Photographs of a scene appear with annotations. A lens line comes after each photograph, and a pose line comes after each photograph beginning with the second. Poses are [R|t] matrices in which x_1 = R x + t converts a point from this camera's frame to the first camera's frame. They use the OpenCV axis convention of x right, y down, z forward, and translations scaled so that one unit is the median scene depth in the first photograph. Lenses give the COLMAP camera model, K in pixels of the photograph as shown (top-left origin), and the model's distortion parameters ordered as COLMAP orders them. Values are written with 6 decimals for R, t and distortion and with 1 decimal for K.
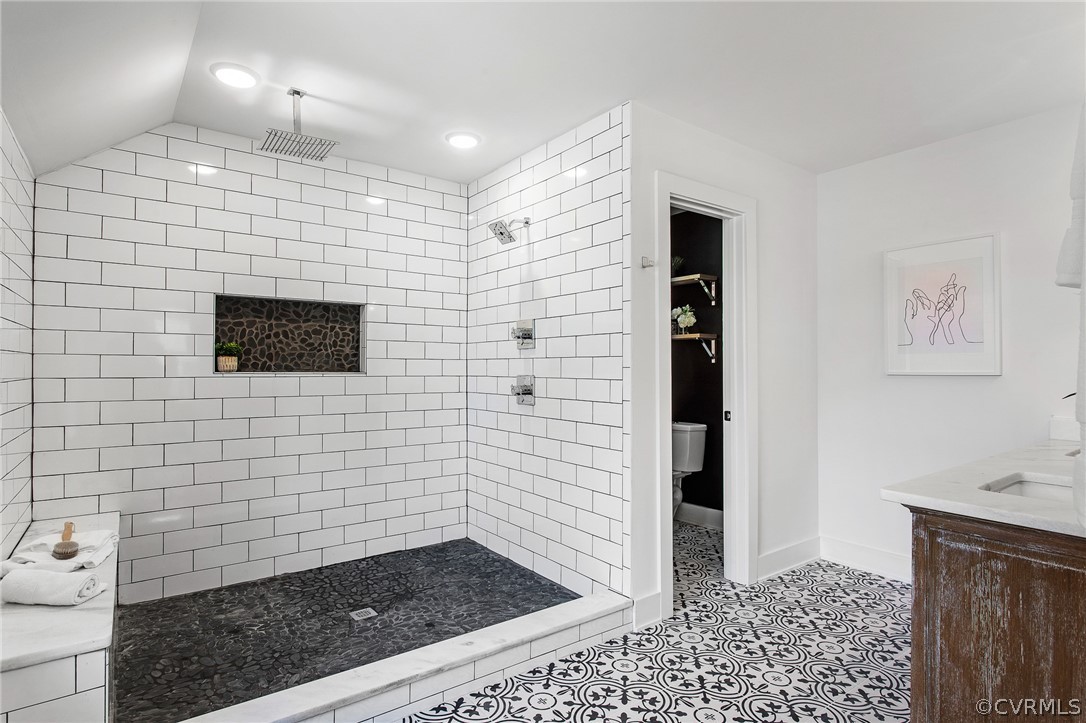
lens RADIAL K [[543.1, 0, 540.7], [0, 543.1, 363.9], [0, 0, 1]] dist [-0.004582, -0.000387]
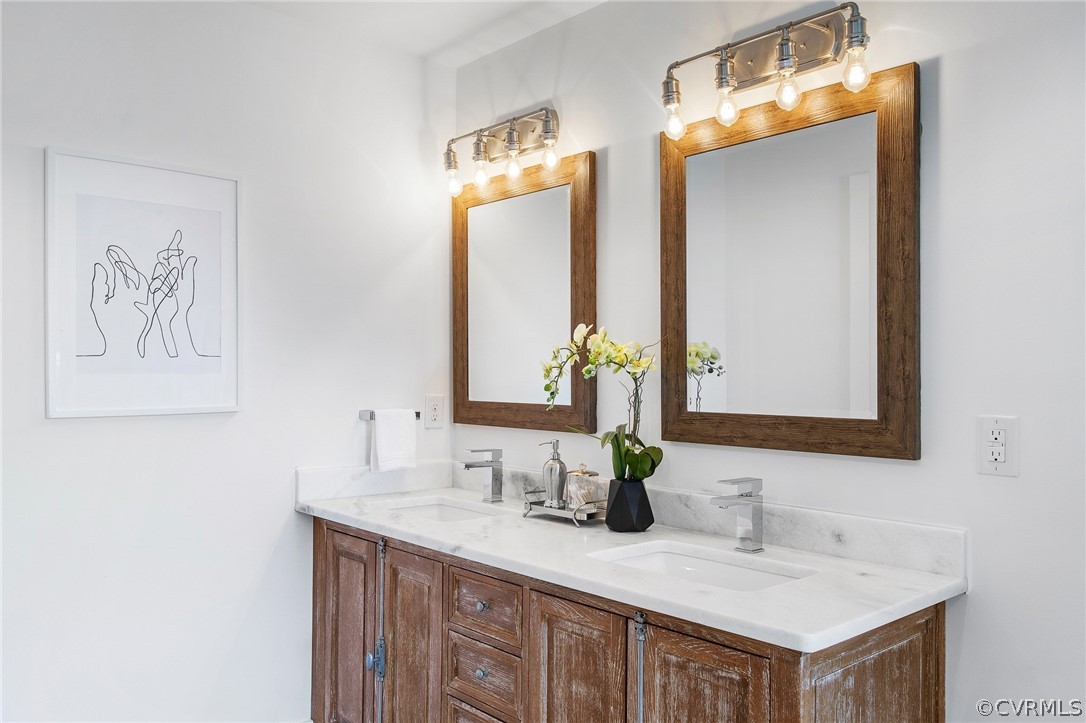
lens RADIAL K [[880.9, 0, 543.5], [0, 880.9, 364.8], [0, 0, 1]] dist [-0.004045, -0.001166]
pose [[-0.071832, 0.011565, 0.997350, -0.150823], [-0.005697, 0.999912, -0.012006, -0.021109], [-0.997400, -0.006545, -0.071759, 0.687463]]
